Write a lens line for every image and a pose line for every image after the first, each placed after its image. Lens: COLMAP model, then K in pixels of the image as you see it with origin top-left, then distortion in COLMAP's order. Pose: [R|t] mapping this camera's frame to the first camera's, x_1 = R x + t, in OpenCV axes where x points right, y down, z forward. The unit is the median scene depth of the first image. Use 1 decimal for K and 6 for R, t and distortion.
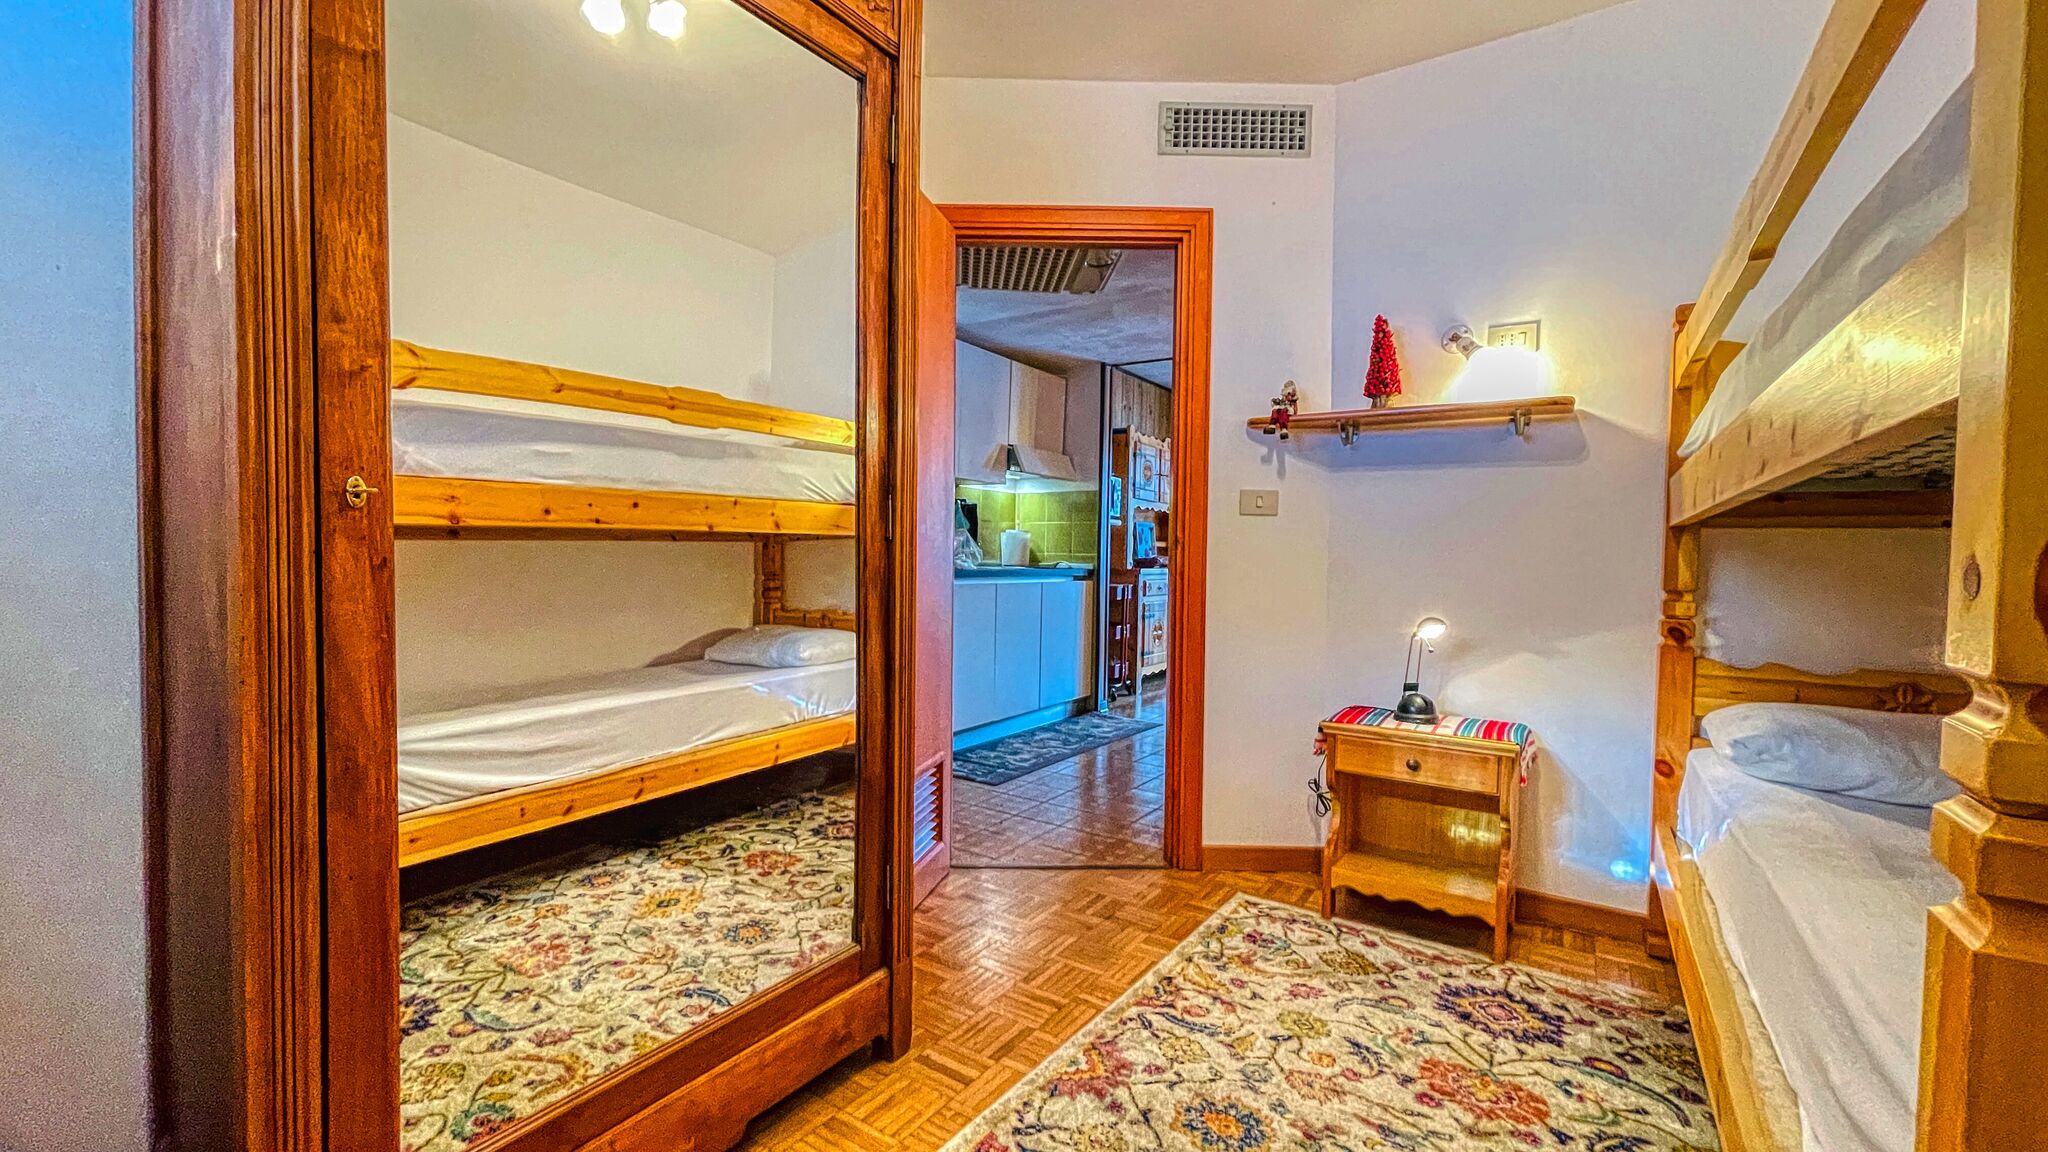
lens RADIAL K [[825.8, 0, 1024.0], [0, 825.8, 576.0], [0, 0, 1]] dist [-0.002566, 0.005545]
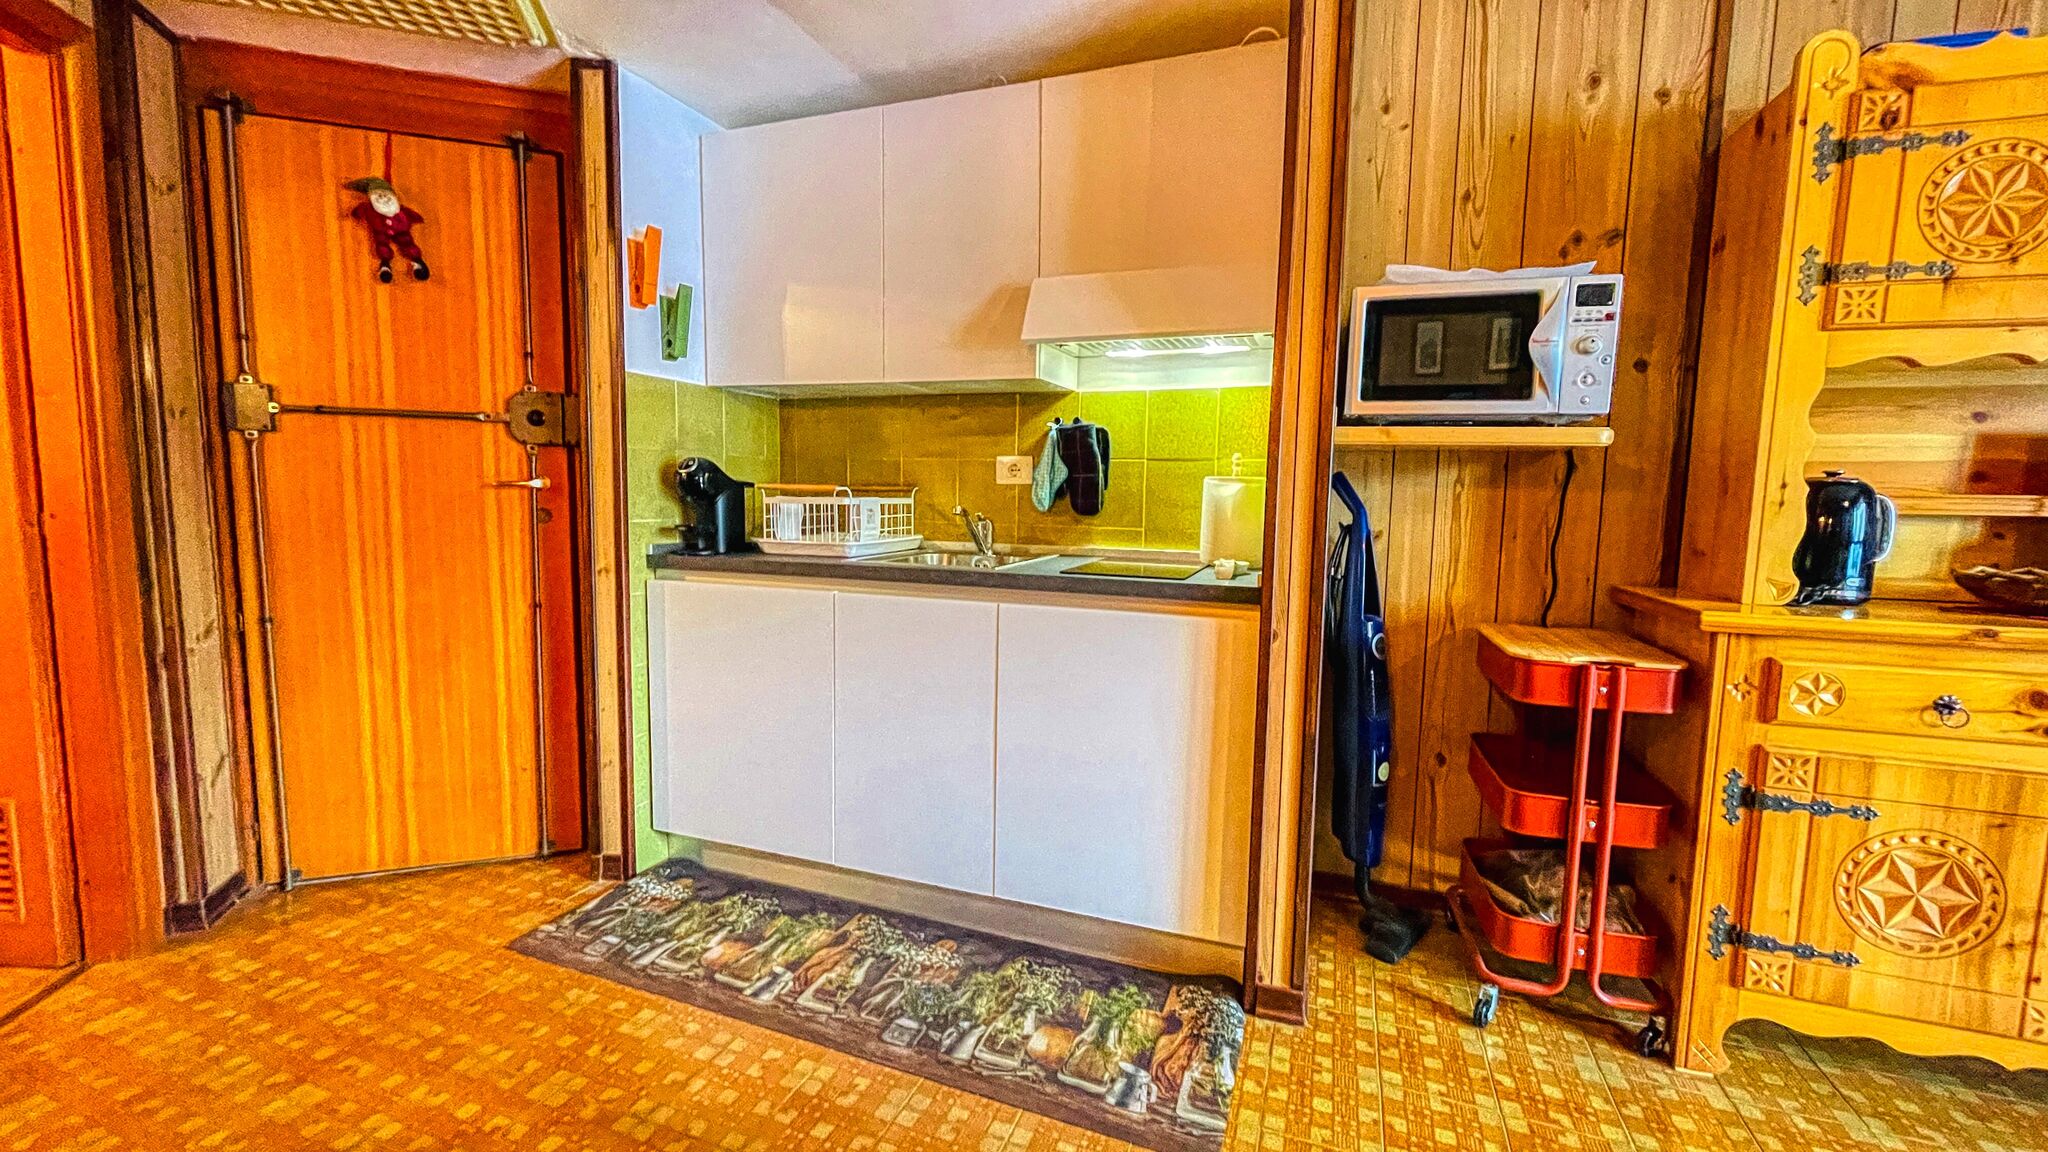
lens RADIAL K [[828.2, 0, 1024.0], [0, 828.2, 576.0], [0, 0, 1]] dist [-0.002995, -0.000136]
pose [[0.229080, 0.083695, -0.969803, 0.338518], [-0.039188, 0.996282, 0.076723, -0.030905], [0.972619, 0.020429, 0.231508, 0.722710]]
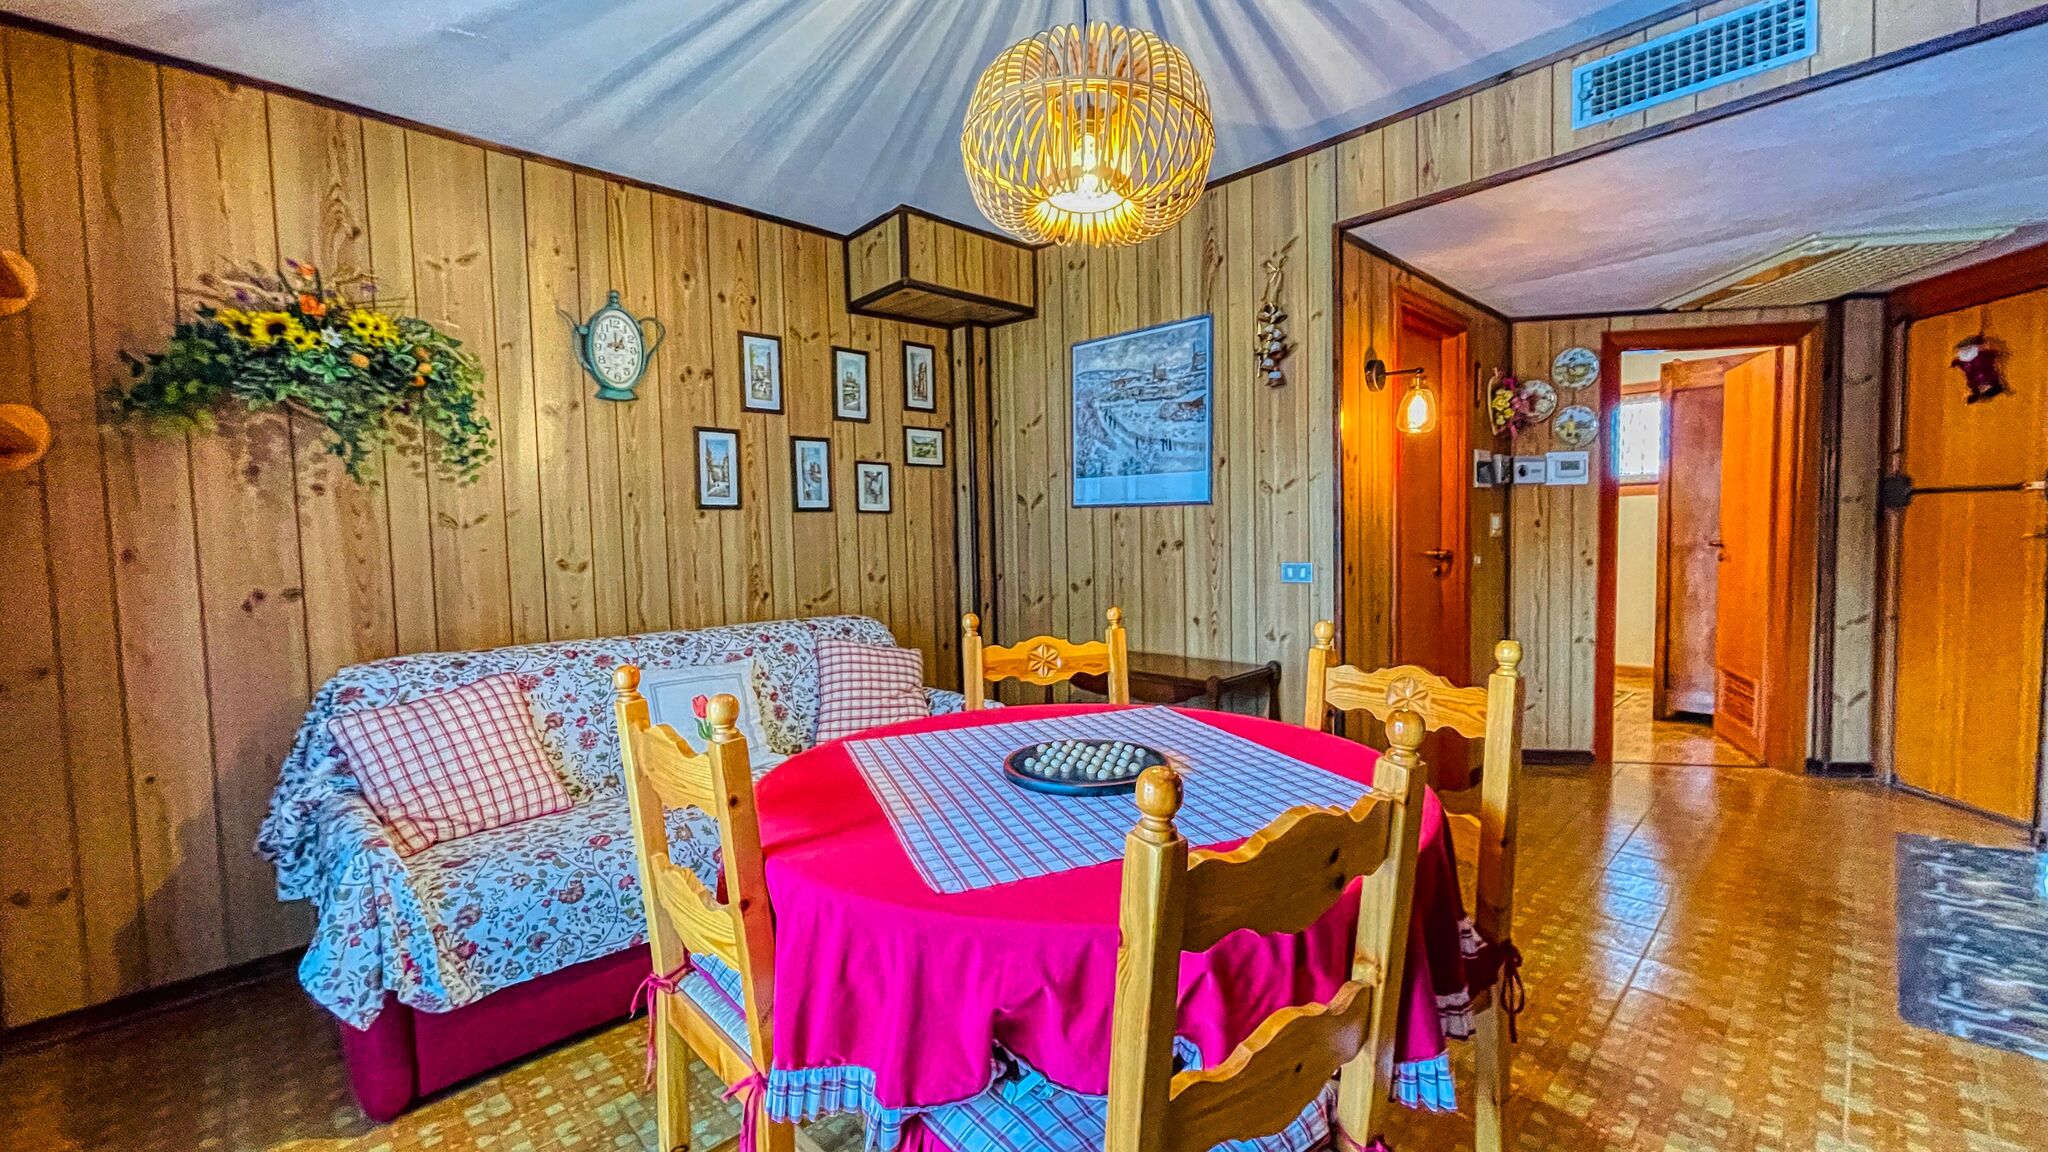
lens RADIAL K [[822.5, 0, 1022.1], [0, 822.5, 578.8], [0, 0, 1]] dist [-0.002597, -0.000169]
pose [[-0.980251, -0.004815, 0.197698, 0.417256], [0.012868, 0.996032, 0.088063, -0.058939], [-0.197338, 0.088868, -0.976299, 1.175689]]
